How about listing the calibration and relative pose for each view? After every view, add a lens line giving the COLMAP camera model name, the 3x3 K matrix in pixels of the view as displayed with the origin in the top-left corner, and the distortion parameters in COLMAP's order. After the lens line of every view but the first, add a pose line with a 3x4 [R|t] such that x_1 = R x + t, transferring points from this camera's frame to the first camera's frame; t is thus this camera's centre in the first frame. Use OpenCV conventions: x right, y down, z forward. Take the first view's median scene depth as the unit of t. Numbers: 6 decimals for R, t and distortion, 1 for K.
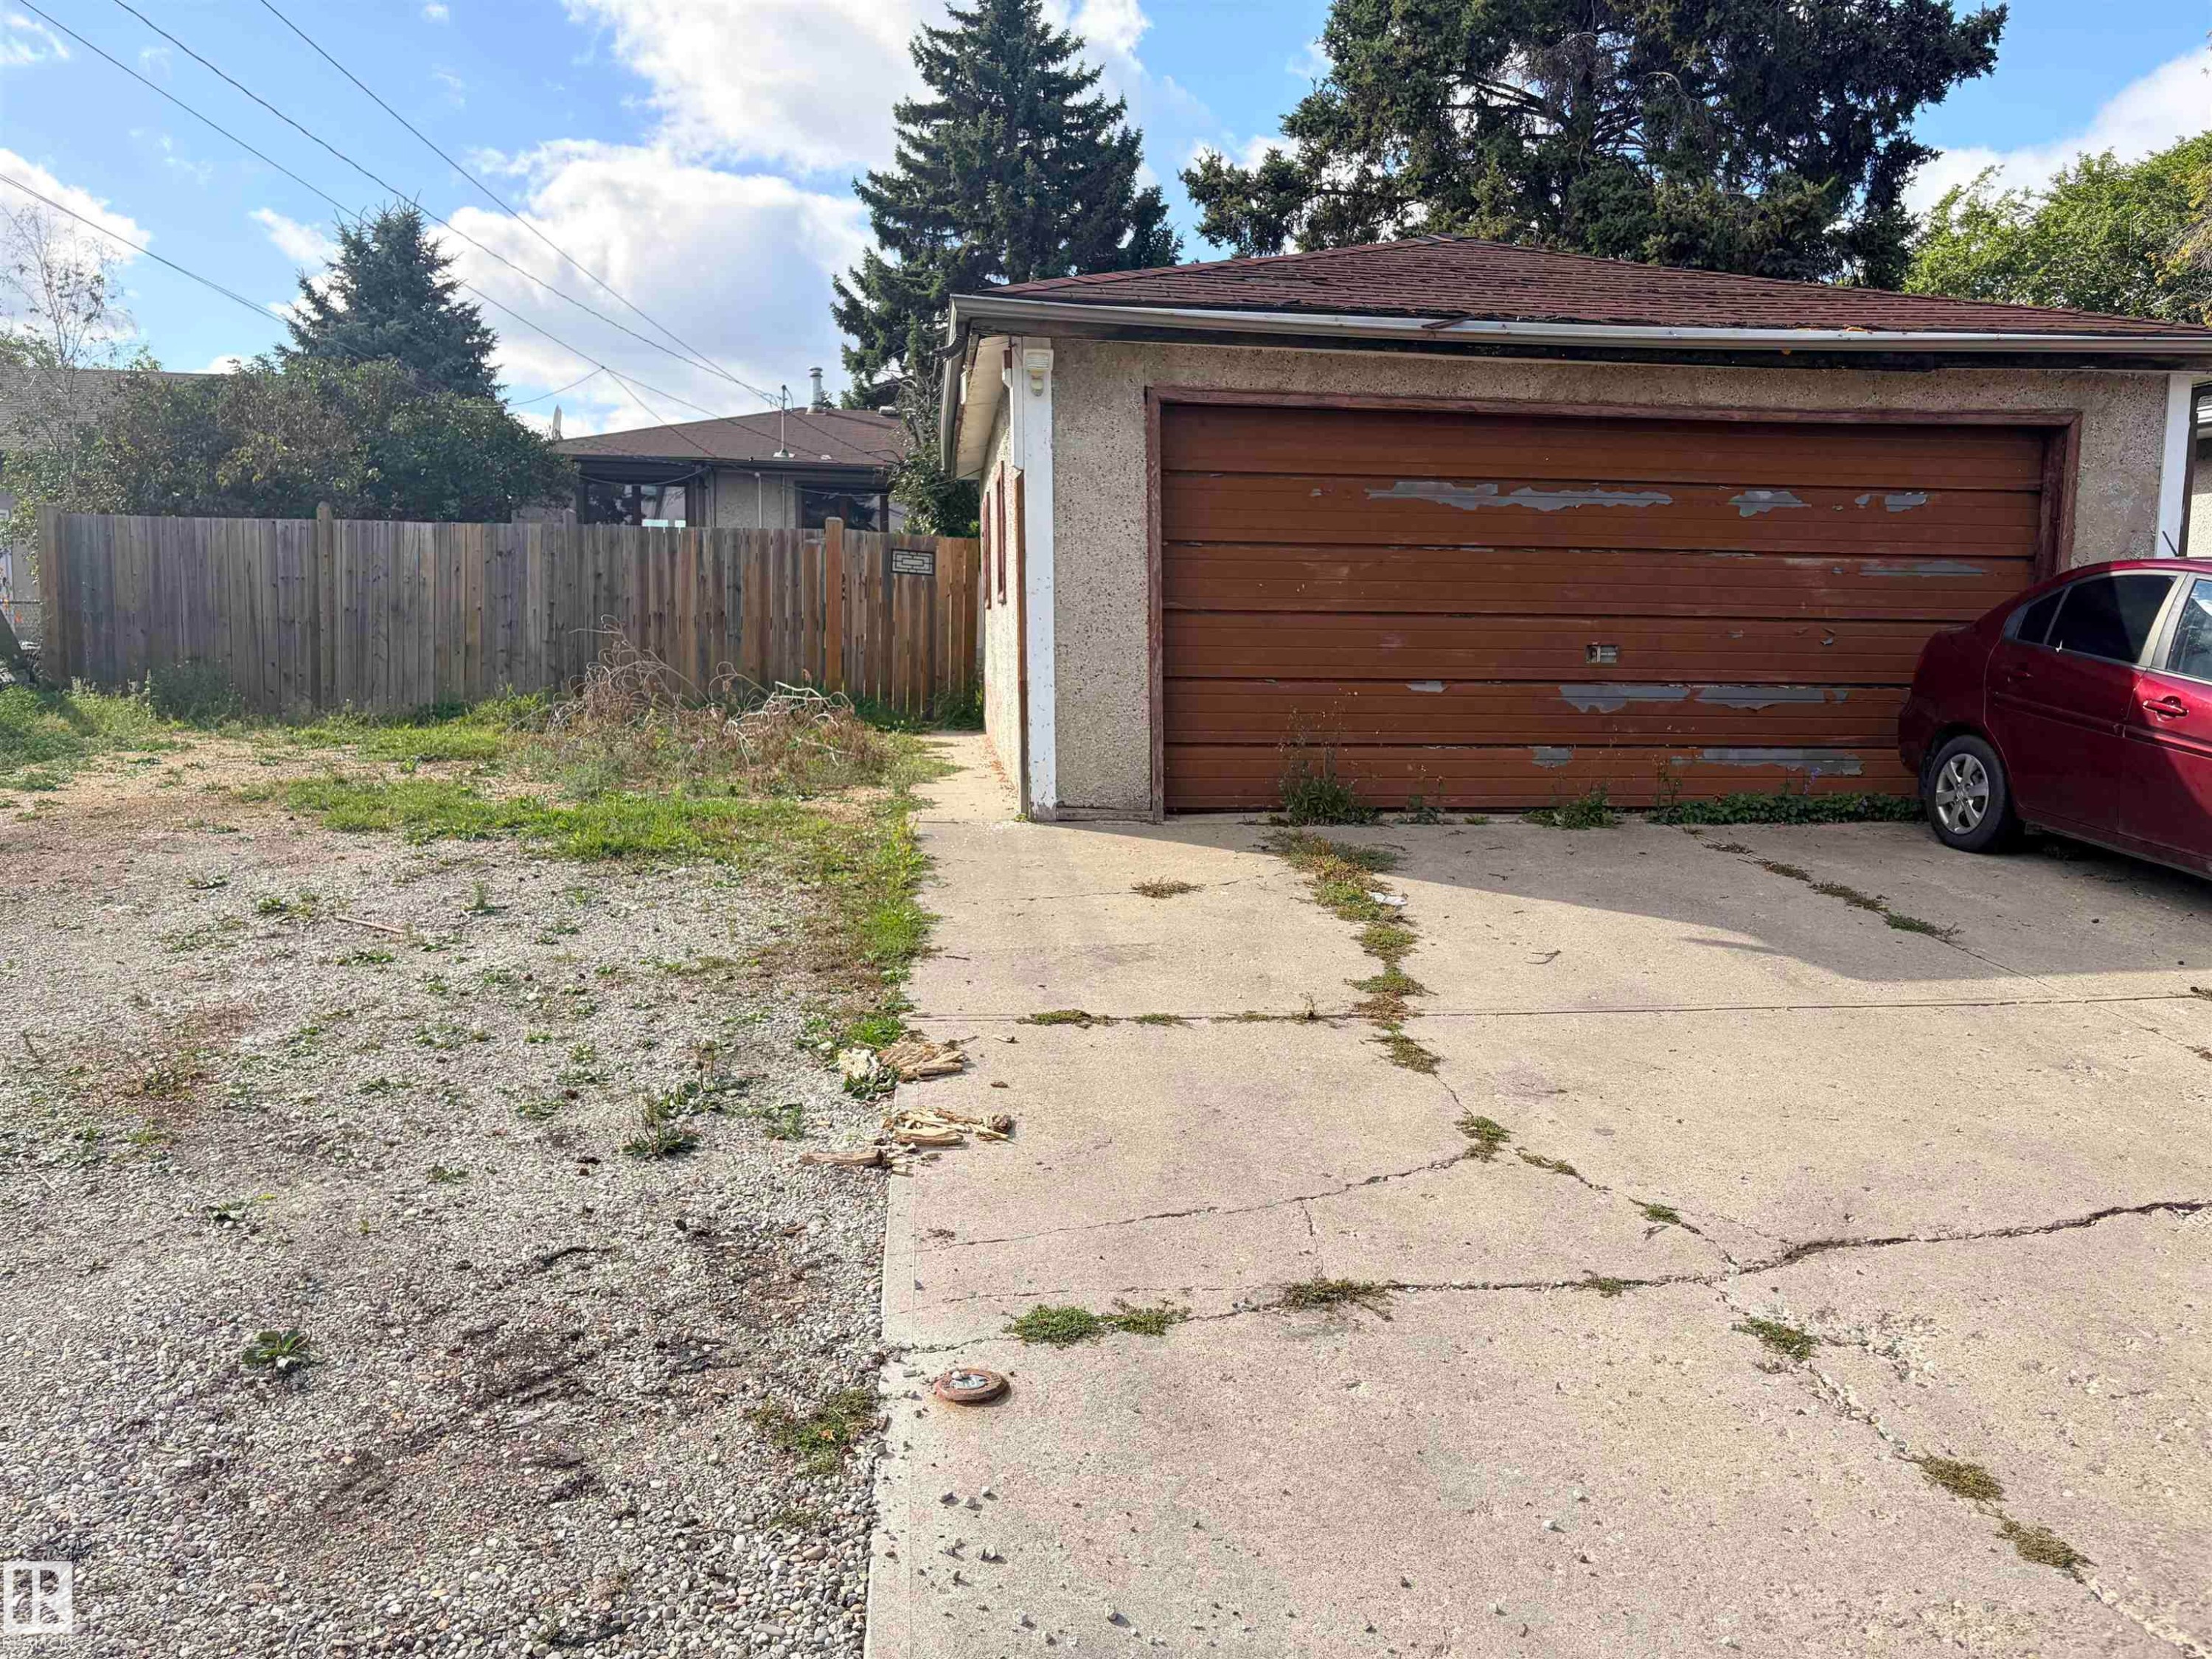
lens RADIAL K [[1671.5, 0, 1106.0], [0, 1671.5, 829.5], [0, 0, 1]] dist [-0.000189, 0.001728]
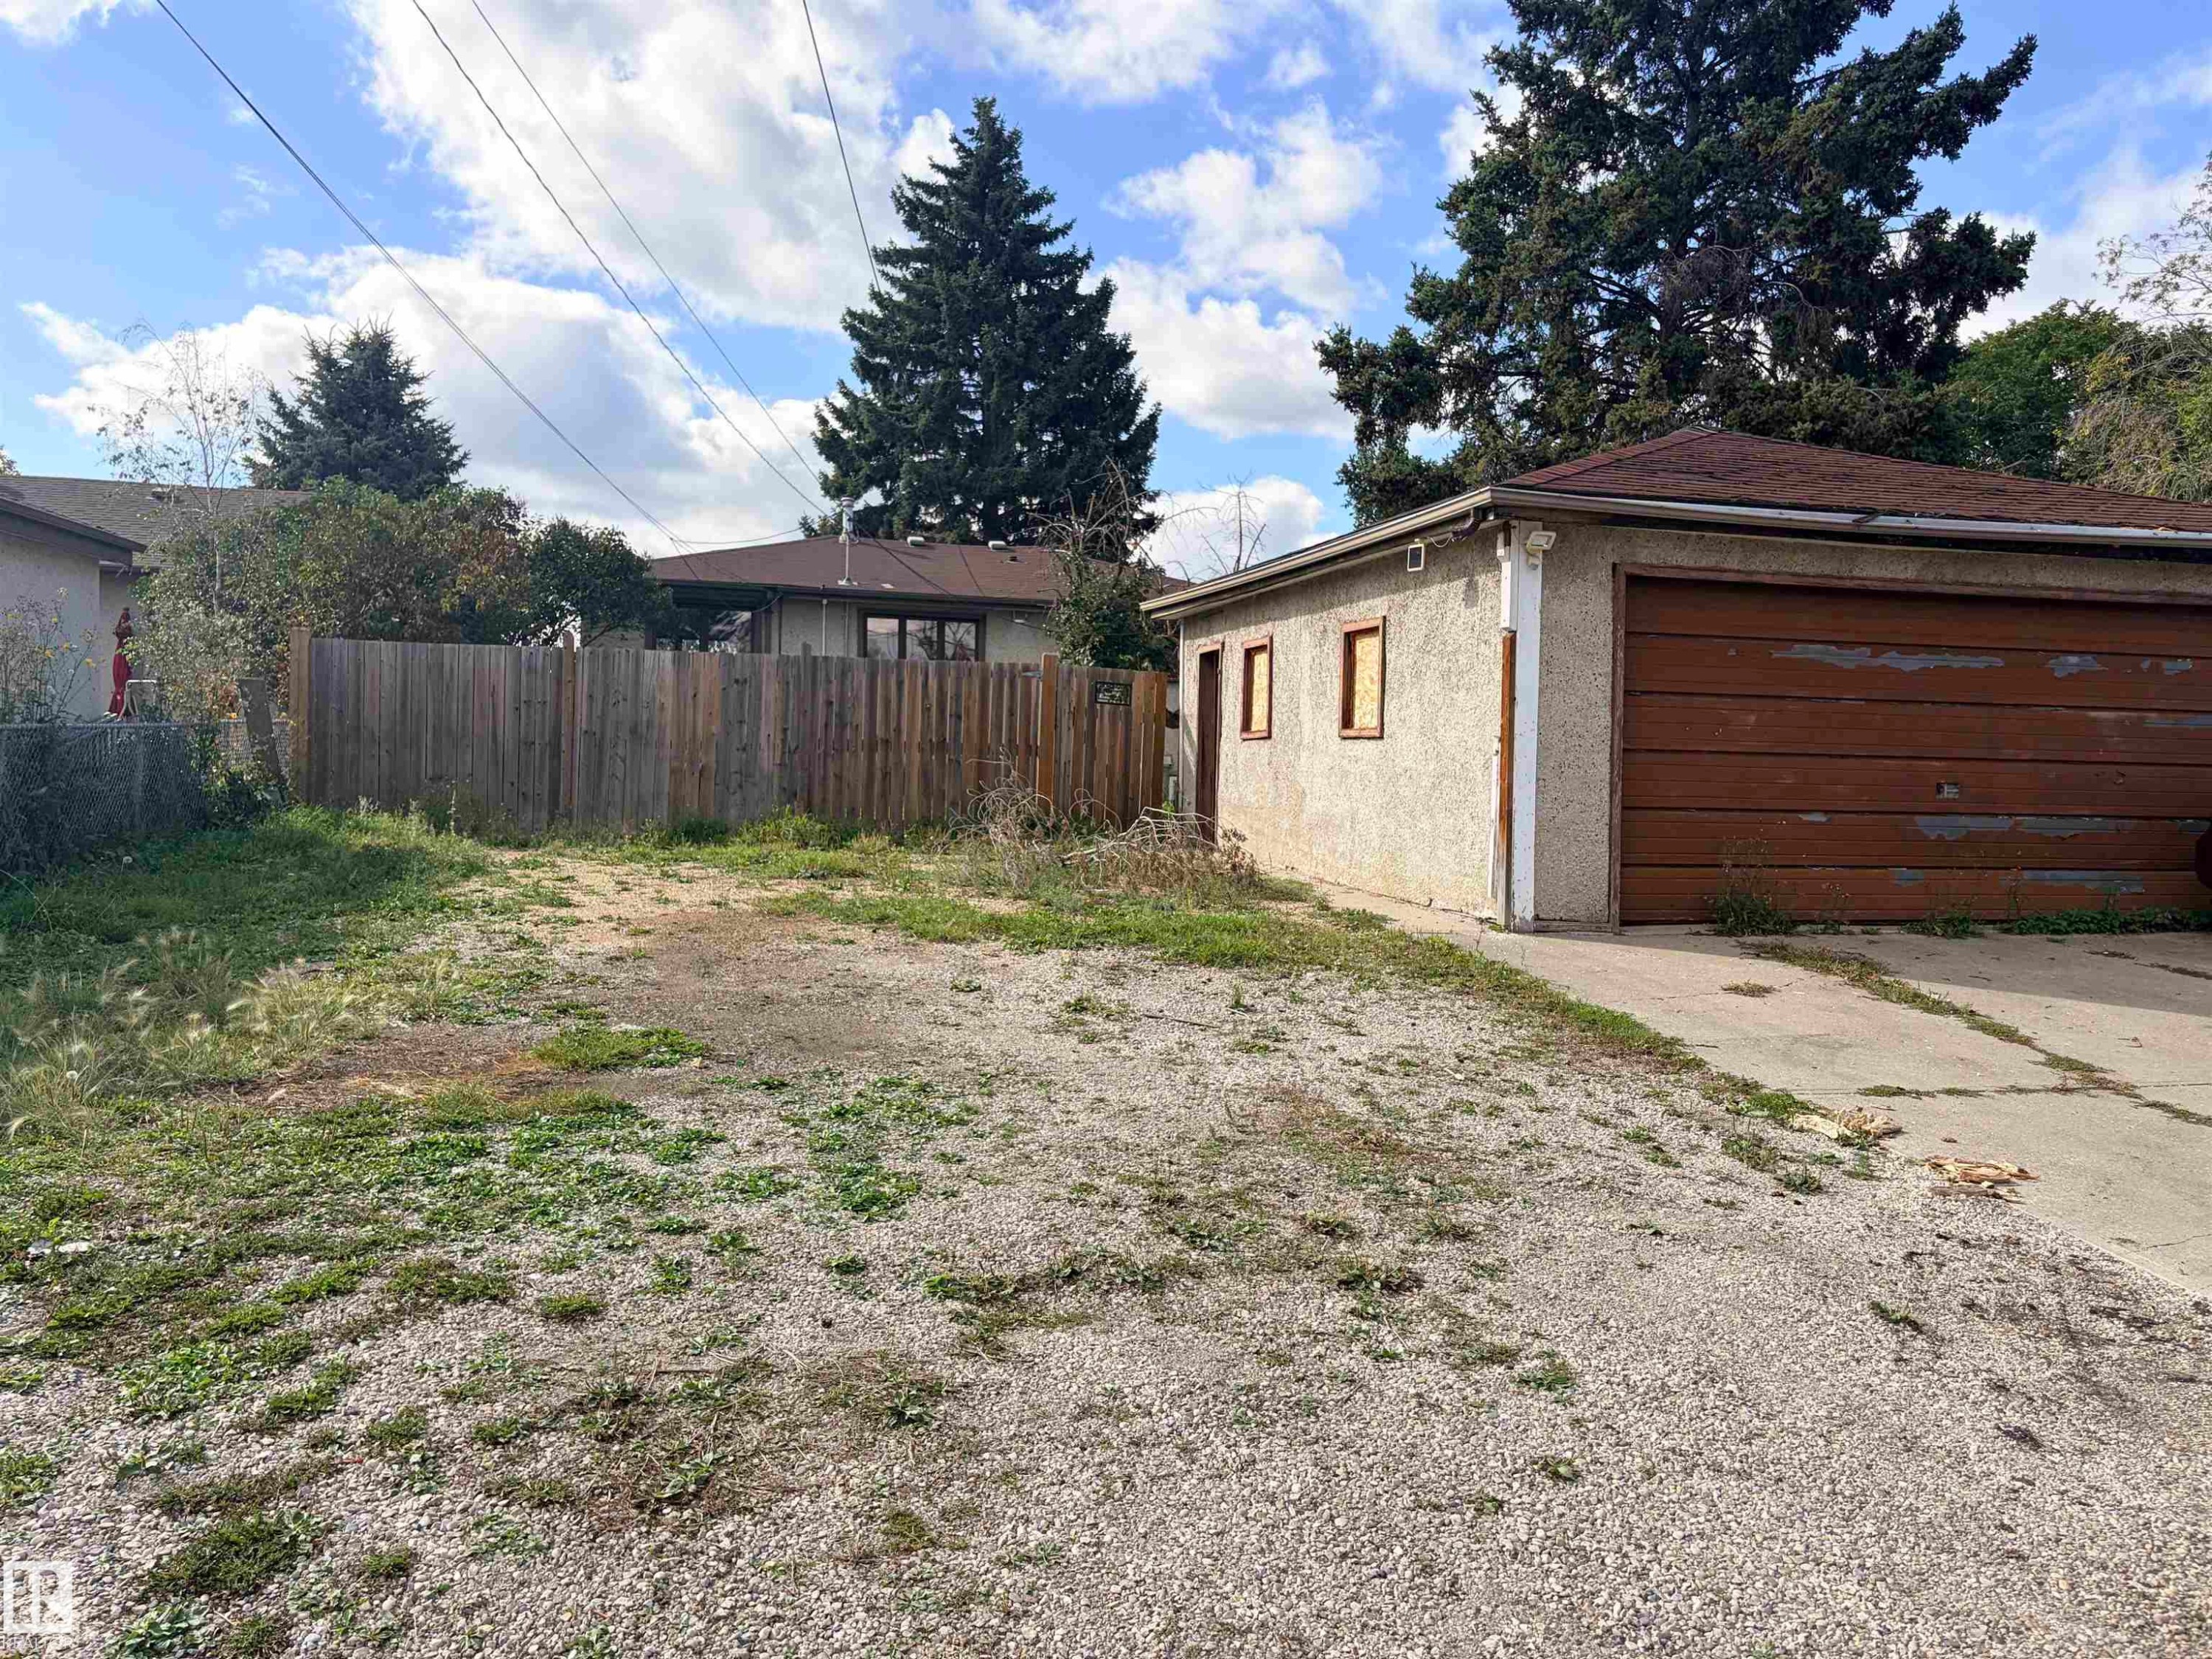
lens RADIAL K [[1697.9, 0, 1106.5], [0, 1697.9, 788.5], [0, 0, 1]] dist [0.000504, 0.005185]
pose [[0.994735, 0.008559, 0.102118, -0.263566], [0.001220, 0.995446, -0.095322, 0.004749], [-0.102469, 0.094944, 0.990195, -0.080475]]
